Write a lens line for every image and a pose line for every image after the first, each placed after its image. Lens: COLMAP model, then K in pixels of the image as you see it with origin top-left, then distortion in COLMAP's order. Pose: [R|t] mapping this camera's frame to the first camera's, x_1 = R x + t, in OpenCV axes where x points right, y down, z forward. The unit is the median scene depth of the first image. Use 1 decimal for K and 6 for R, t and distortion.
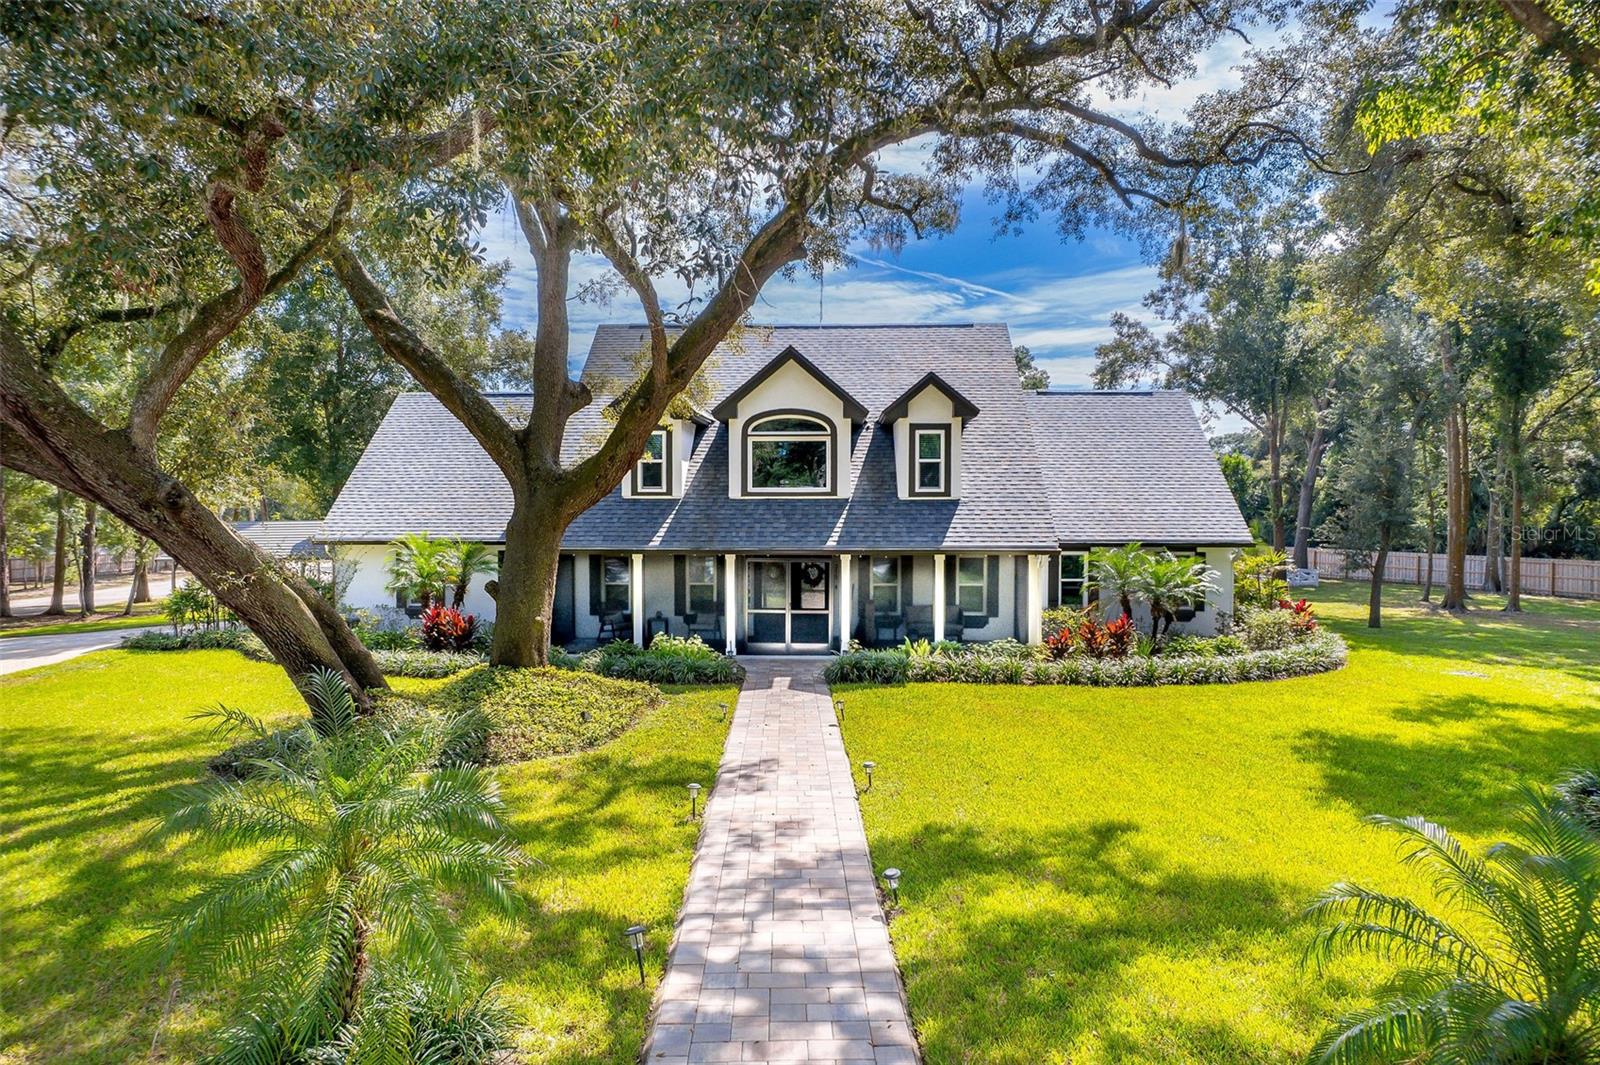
lens RADIAL K [[1029.1, 0, 788.7], [0, 1029.1, 534.6], [0, 0, 1]] dist [-0.085481, 0.080843]
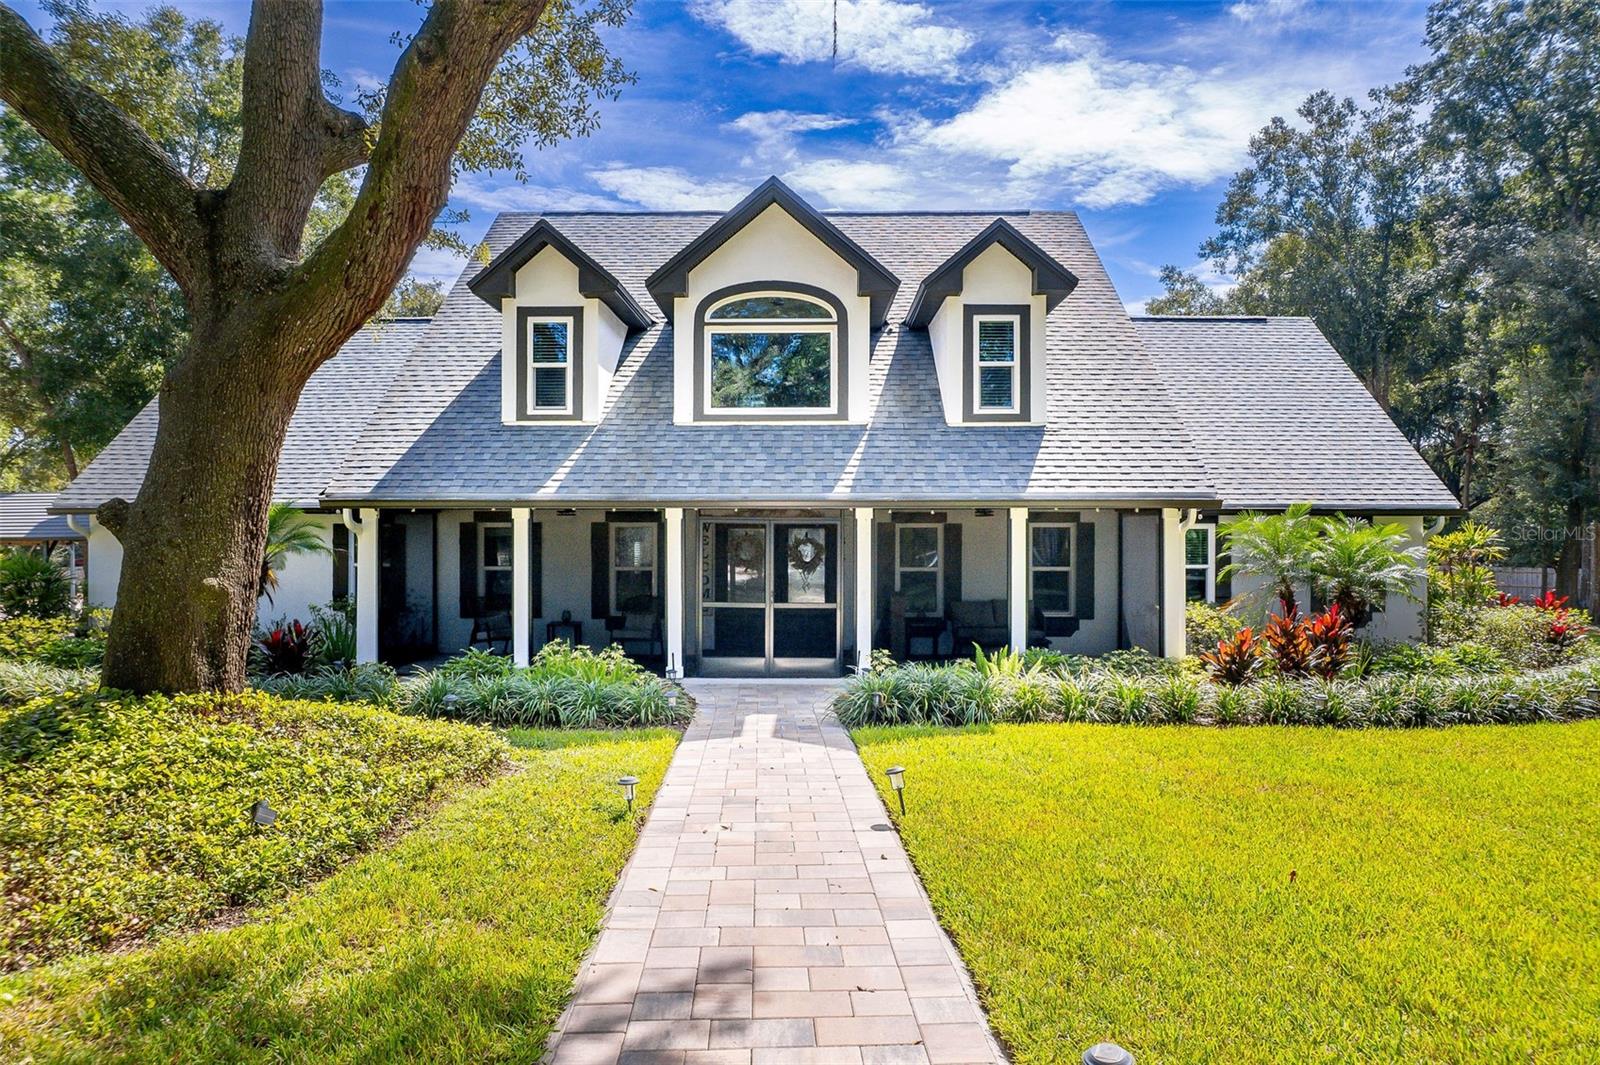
lens RADIAL K [[1029.6, 0, 797.8], [0, 1029.6, 538.3], [0, 0, 1]] dist [-0.097318, 0.091661]
pose [[0.999430, 0.002054, 0.033692, -0.004142], [-0.001022, 0.999531, -0.030615, 0.054448], [-0.033739, 0.030563, 0.998963, 0.397522]]
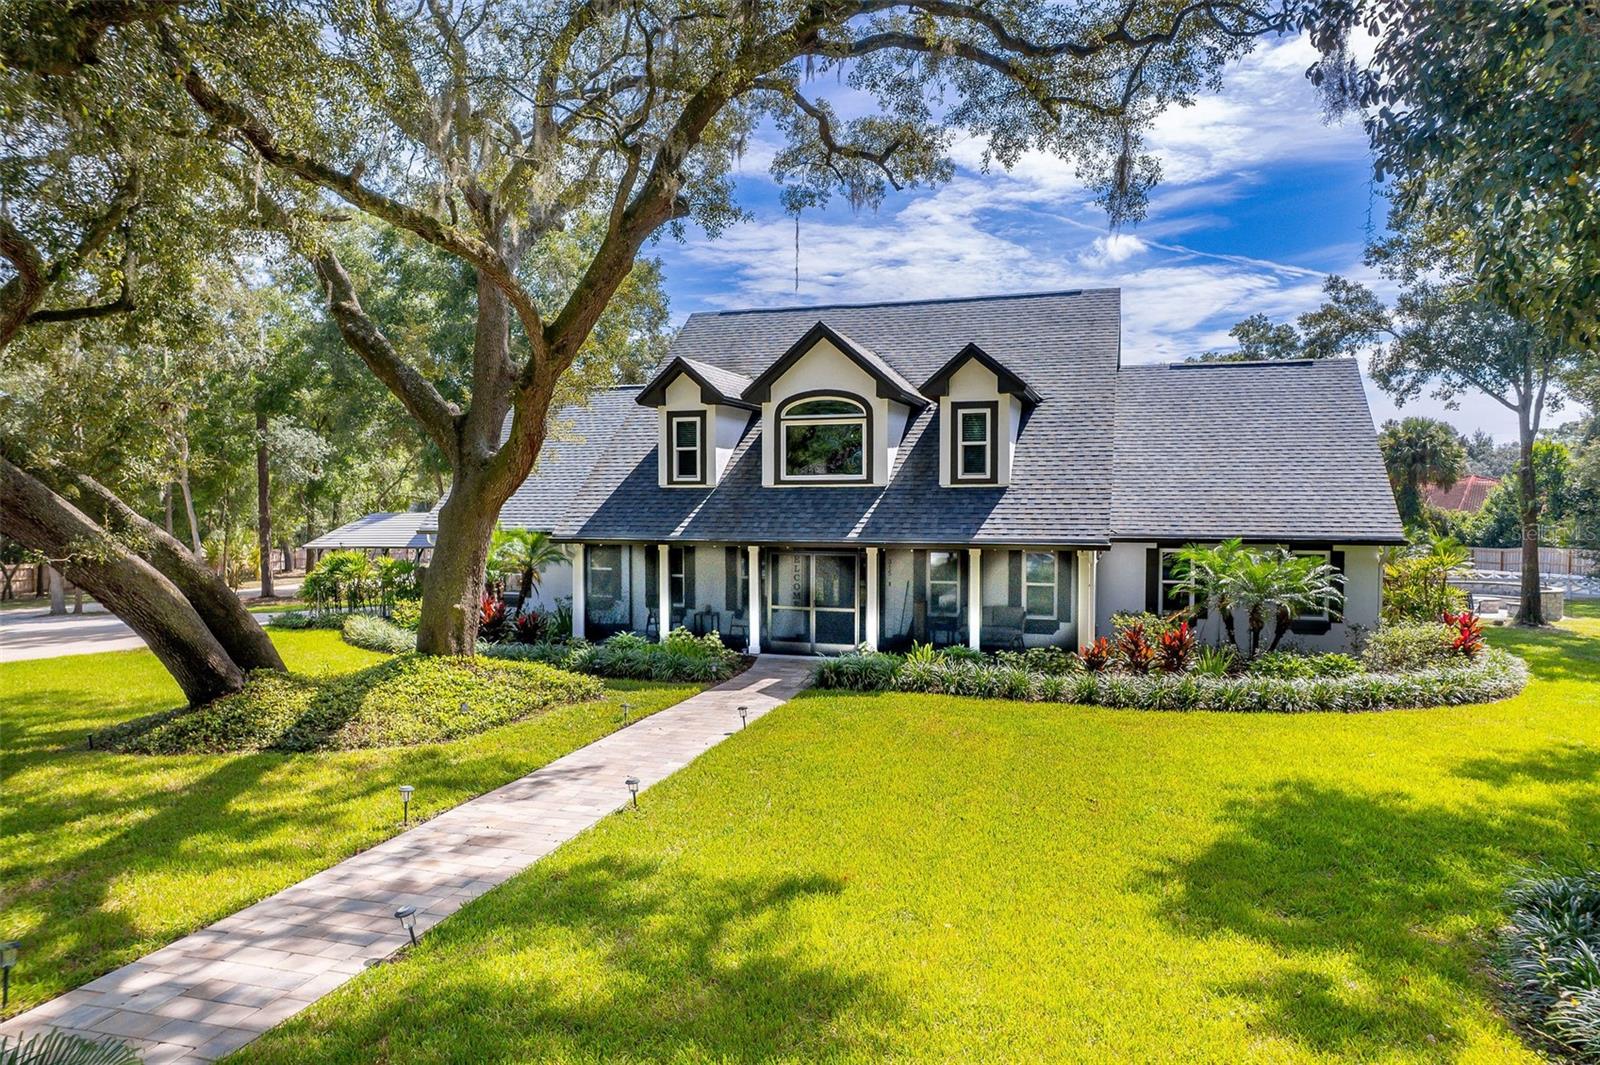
lens RADIAL K [[1029.1, 0, 788.7], [0, 1029.1, 534.6], [0, 0, 1]] dist [-0.085481, 0.080843]
pose [[0.960462, 0.007970, -0.278296, 0.237663], [-0.007633, 0.999968, 0.002292, 0.006244], [0.278305, -0.000077, 0.960493, 0.106100]]
